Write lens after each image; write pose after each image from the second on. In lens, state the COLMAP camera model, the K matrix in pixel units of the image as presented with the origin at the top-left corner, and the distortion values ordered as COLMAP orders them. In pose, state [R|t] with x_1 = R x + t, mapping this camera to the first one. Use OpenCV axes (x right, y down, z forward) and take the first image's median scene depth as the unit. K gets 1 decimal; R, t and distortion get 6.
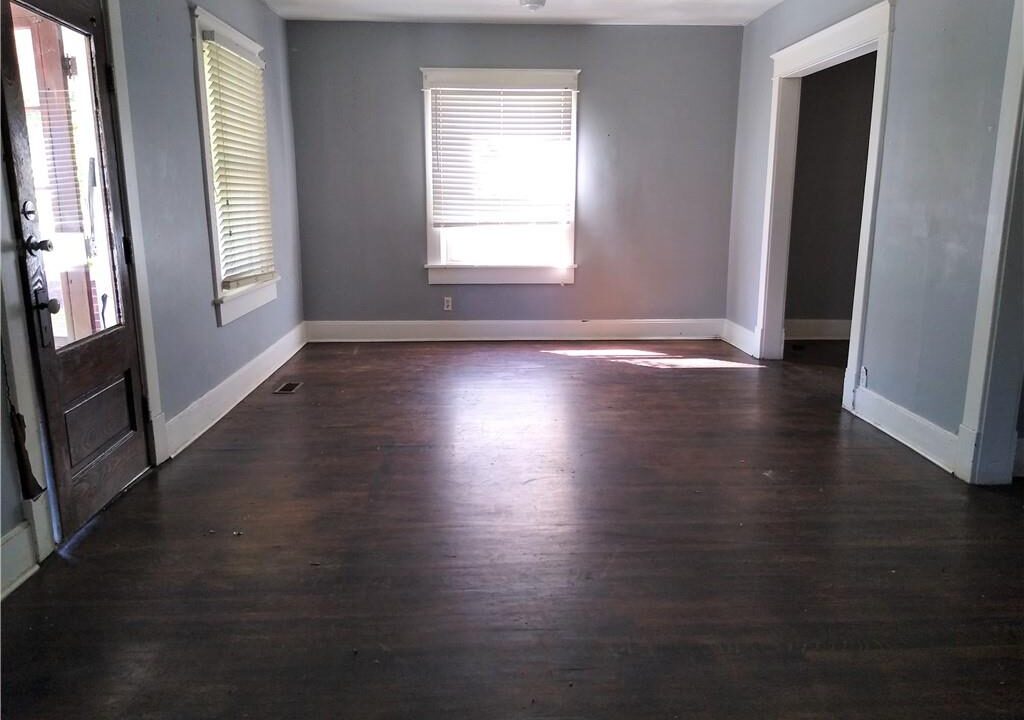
lens RADIAL K [[777.3, 0, 516.3], [0, 777.3, 353.6], [0, 0, 1]] dist [0.066377, -0.093889]
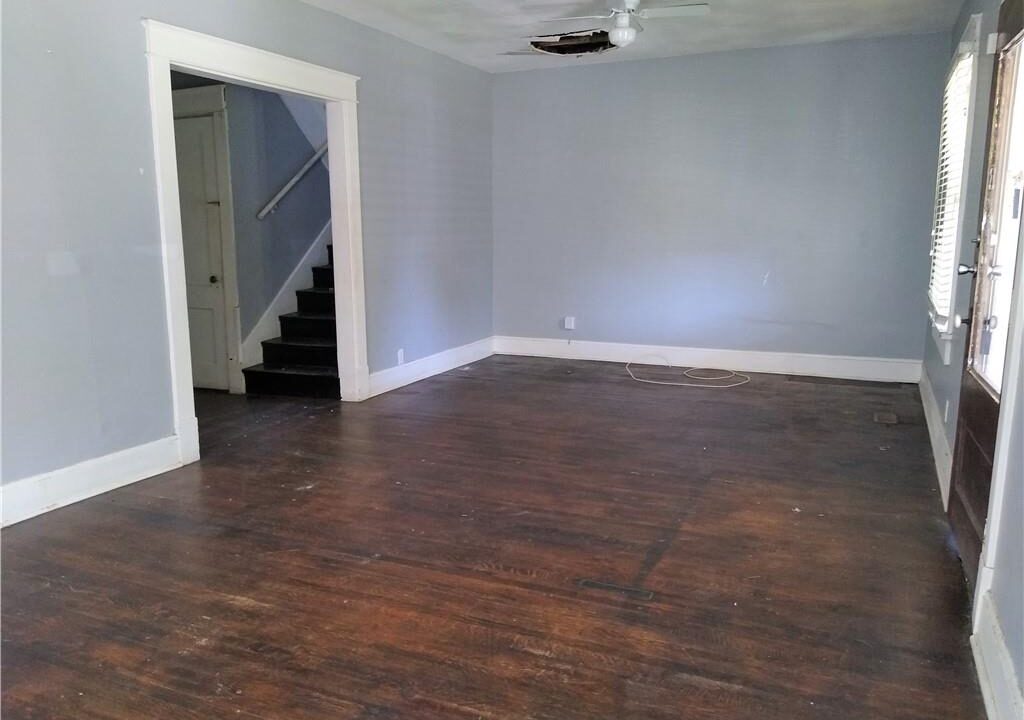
lens RADIAL K [[777.3, 0, 516.3], [0, 777.3, 353.6], [0, 0, 1]] dist [0.066377, -0.093889]
pose [[-0.892950, -0.076314, 0.443640, -0.425648], [0.088765, 0.936326, 0.339728, -0.385936], [-0.441318, 0.342740, -0.829318, 1.843341]]
